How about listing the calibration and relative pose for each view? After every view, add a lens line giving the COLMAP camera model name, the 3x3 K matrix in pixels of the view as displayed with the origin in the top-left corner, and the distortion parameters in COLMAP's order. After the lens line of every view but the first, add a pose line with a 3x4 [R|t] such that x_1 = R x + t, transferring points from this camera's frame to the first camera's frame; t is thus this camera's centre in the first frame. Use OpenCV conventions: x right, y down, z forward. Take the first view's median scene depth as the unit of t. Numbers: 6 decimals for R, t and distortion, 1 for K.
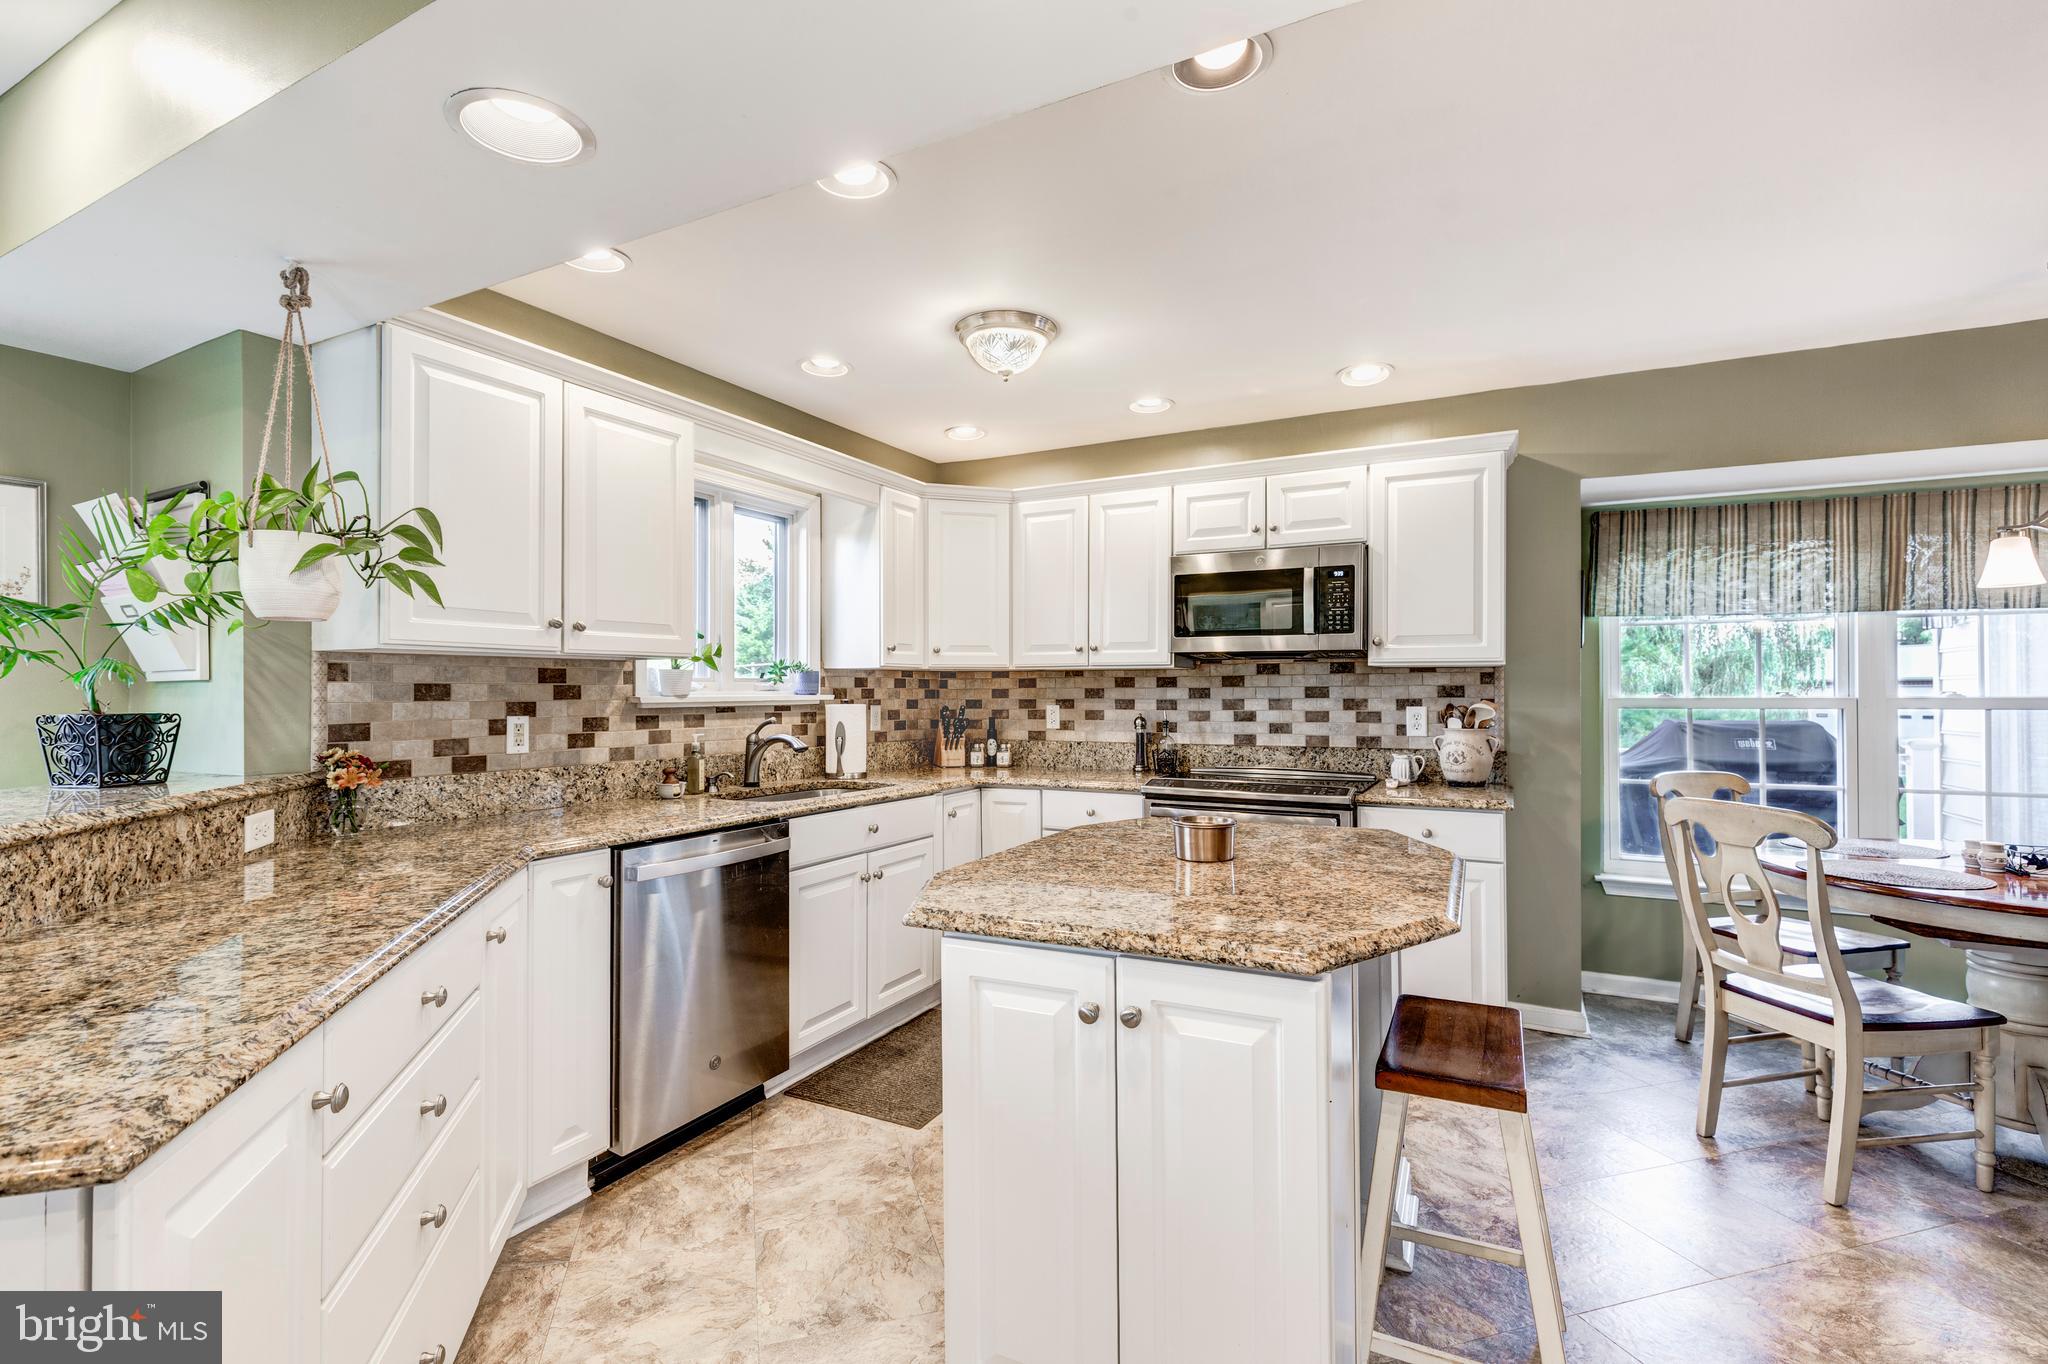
lens RADIAL K [[920.6, 0, 1028.0], [0, 920.6, 682.9], [0, 0, 1]] dist [0.005123, -0.001087]
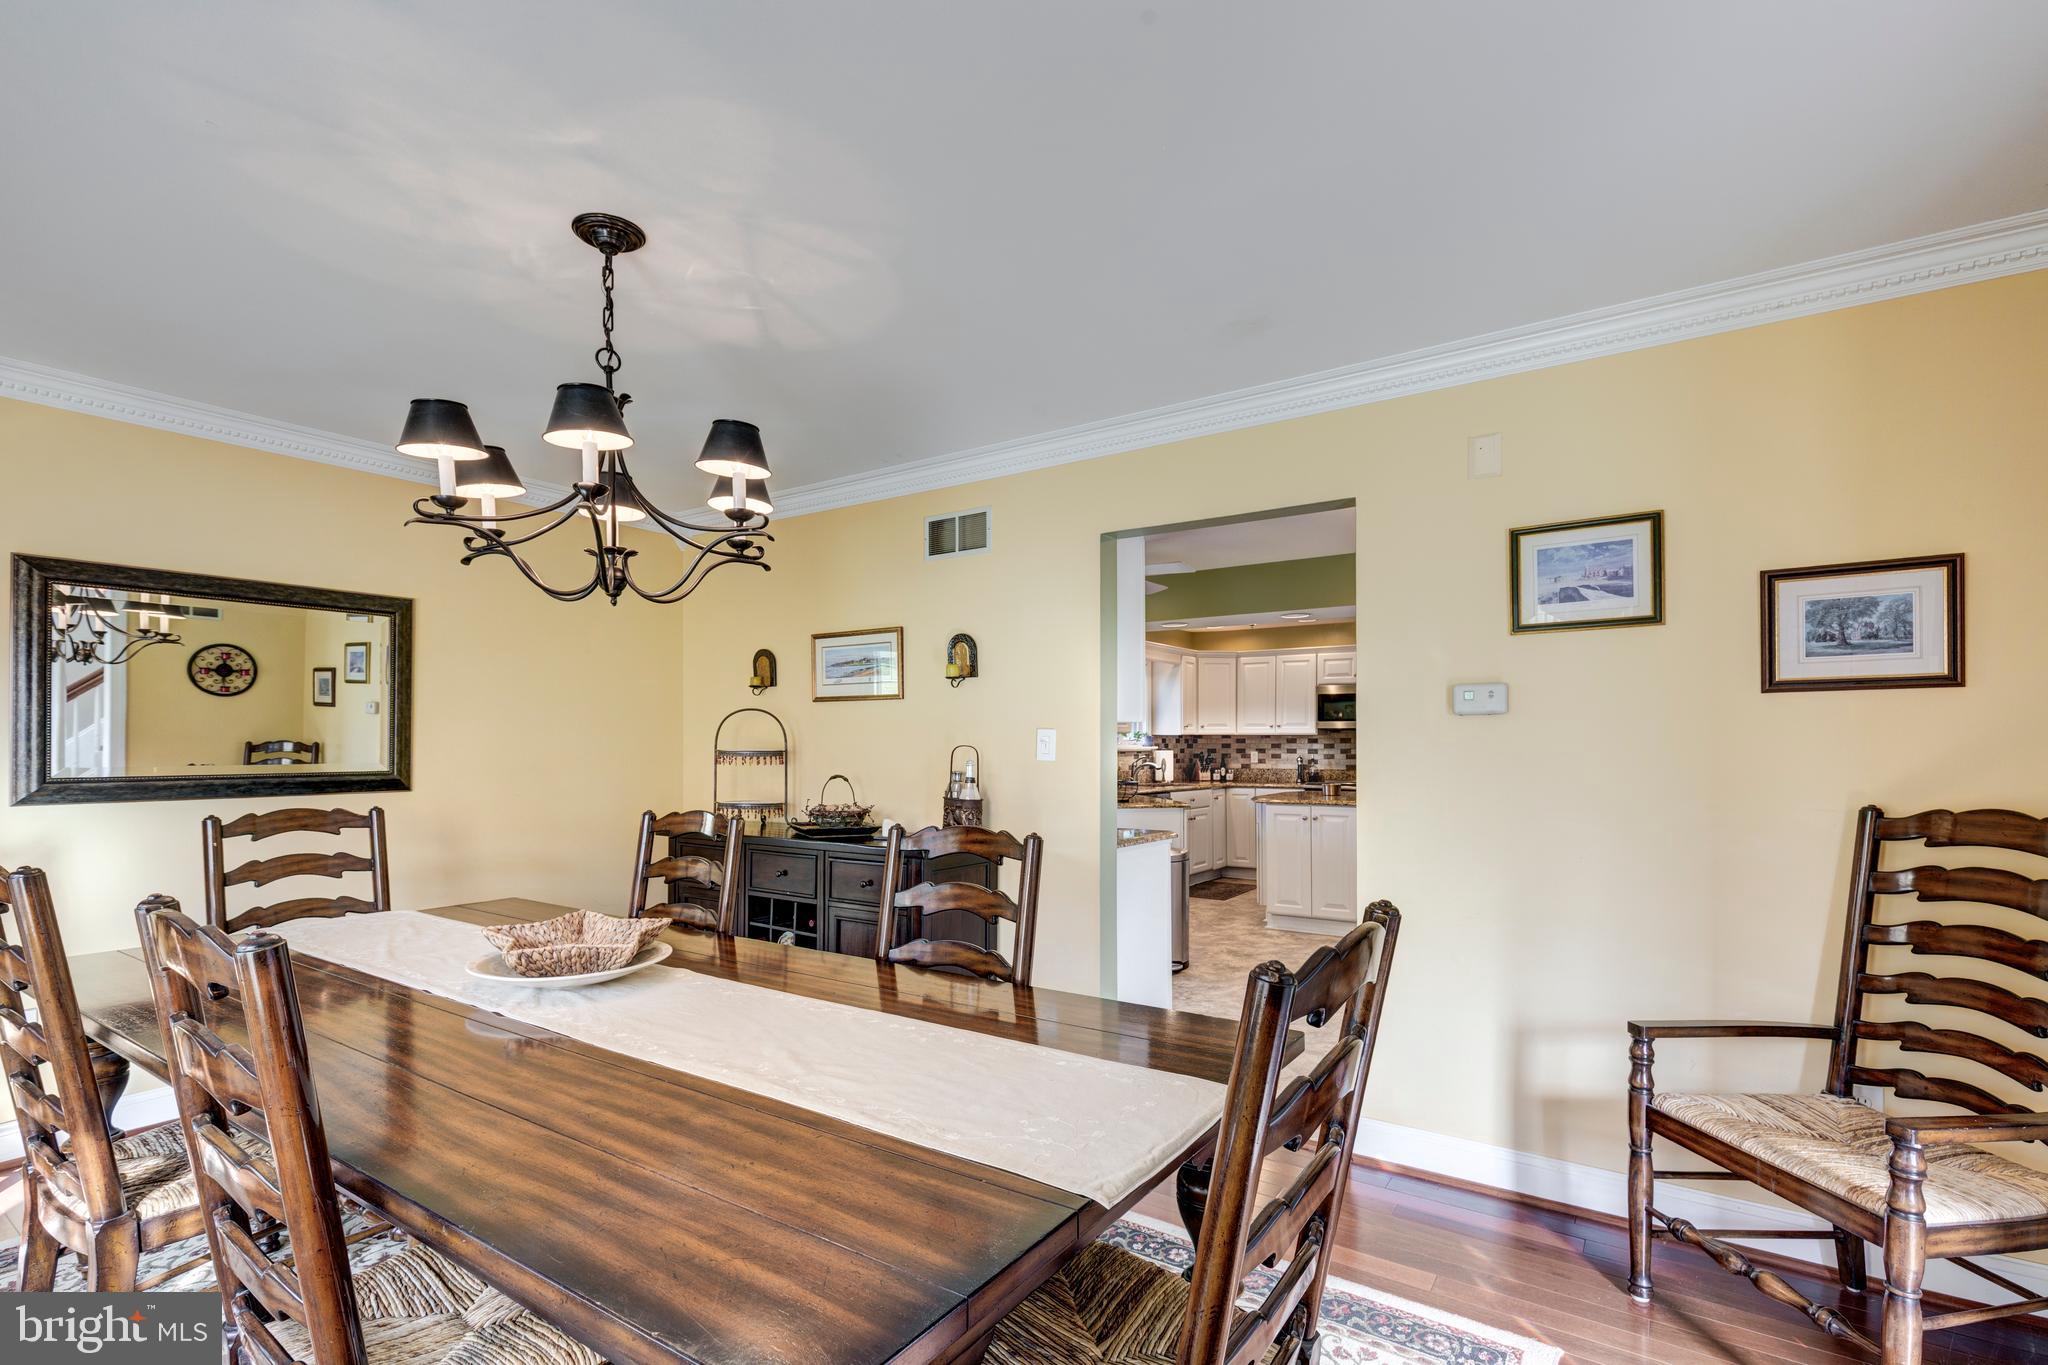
lens RADIAL K [[920.6, 0, 998.6], [0, 920.6, 745.4], [0, 0, 1]] dist [0.005123, -0.001087]
pose [[0.993854, 0.002272, -0.110674, -0.497822], [-0.000771, 0.999907, 0.013602, -0.028733], [0.110694, -0.013433, 0.993764, -1.804086]]
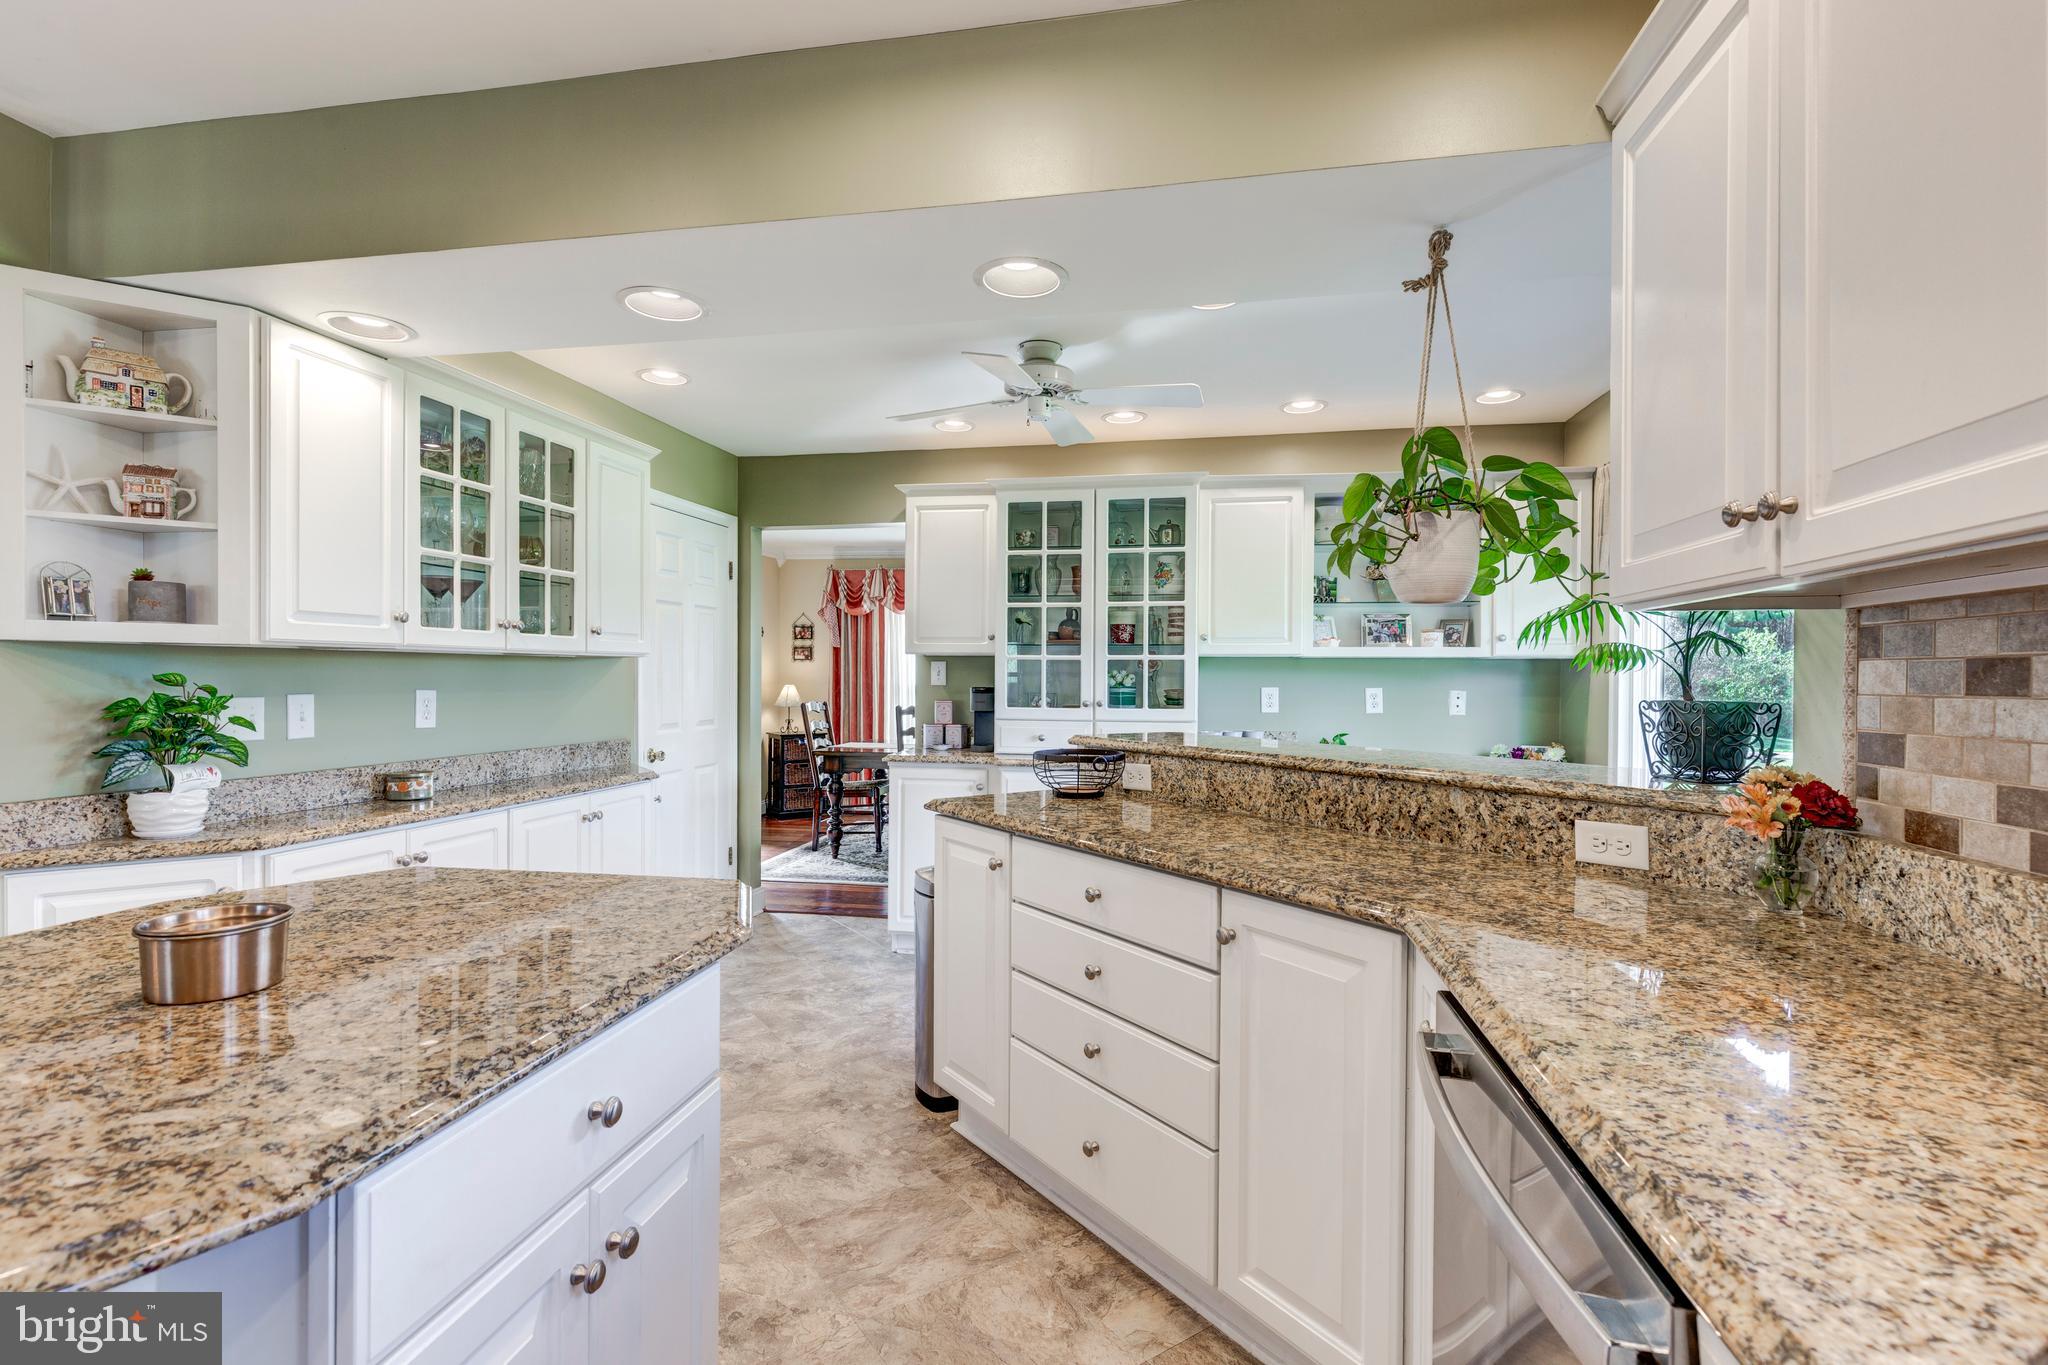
lens RADIAL K [[920.6, 0, 1030.1], [0, 920.6, 679.4], [0, 0, 1]] dist [0.005123, -0.001087]
pose [[-0.954648, 0.001920, -0.297730, -0.064883], [0.004809, 0.999948, -0.008971, 0.012118], [0.297697, -0.009996, -0.954608, 1.195050]]
